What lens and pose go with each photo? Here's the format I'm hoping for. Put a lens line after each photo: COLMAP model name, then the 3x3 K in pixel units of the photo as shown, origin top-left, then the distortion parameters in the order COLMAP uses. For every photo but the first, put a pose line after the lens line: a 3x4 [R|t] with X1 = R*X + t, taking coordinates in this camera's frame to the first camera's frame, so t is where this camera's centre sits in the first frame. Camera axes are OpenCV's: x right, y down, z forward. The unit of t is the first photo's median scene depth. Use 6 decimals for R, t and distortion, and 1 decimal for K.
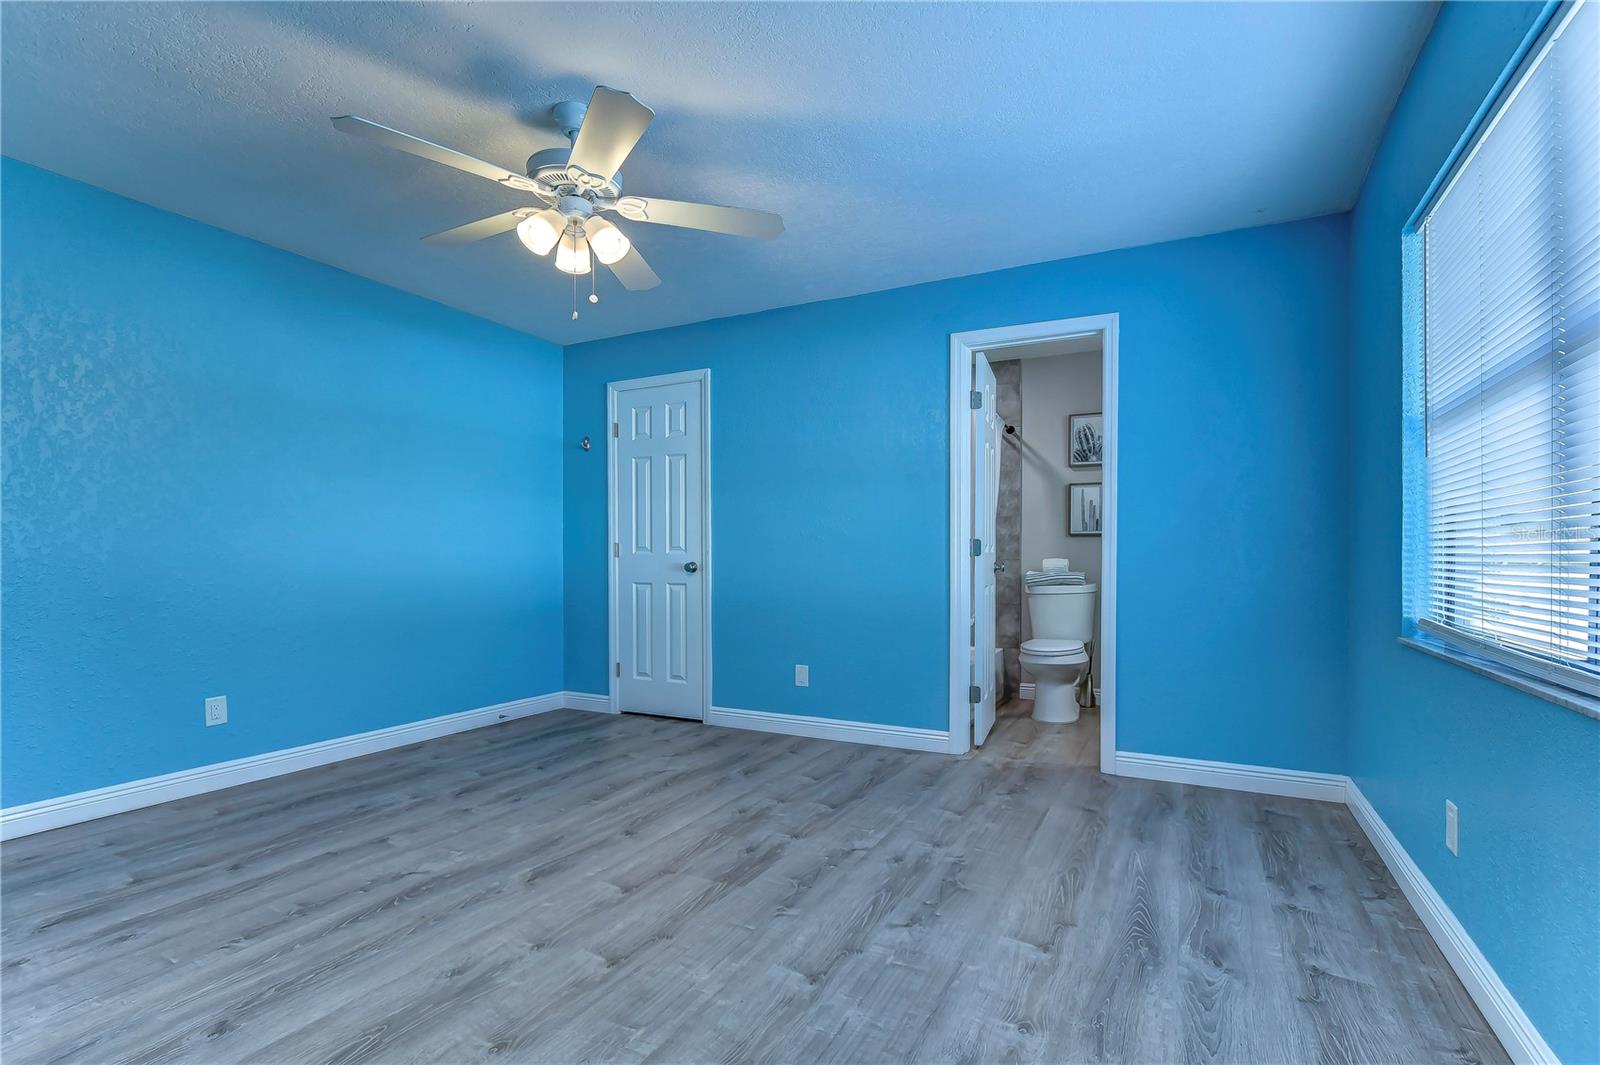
lens RADIAL K [[705.4, 0, 843.0], [0, 705.4, 549.5], [0, 0, 1]] dist [0.001878, -0.000998]
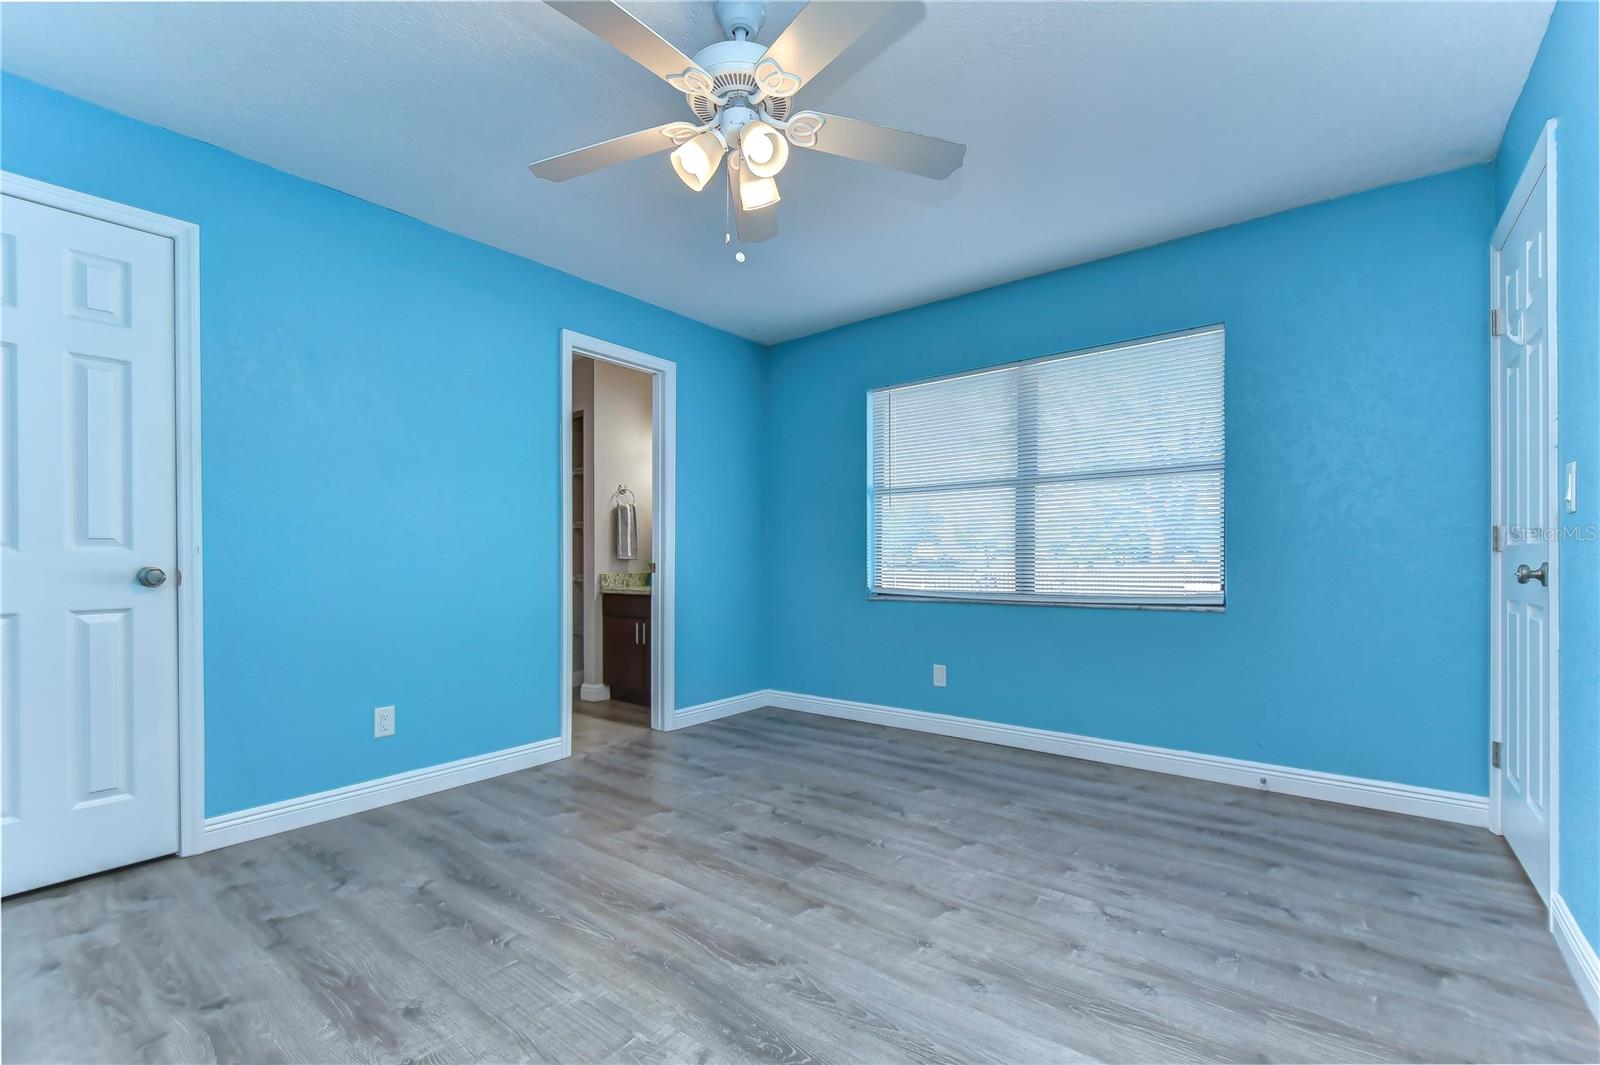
lens RADIAL K [[694.9, 0, 786.9], [0, 694.9, 549.8], [0, 0, 1]] dist [0.003362, -0.008291]
pose [[0.247171, 0.006295, 0.968951, -0.878793], [-0.006304, 0.999968, -0.004888, 0.005909], [-0.968951, -0.004900, 0.247203, 0.579925]]
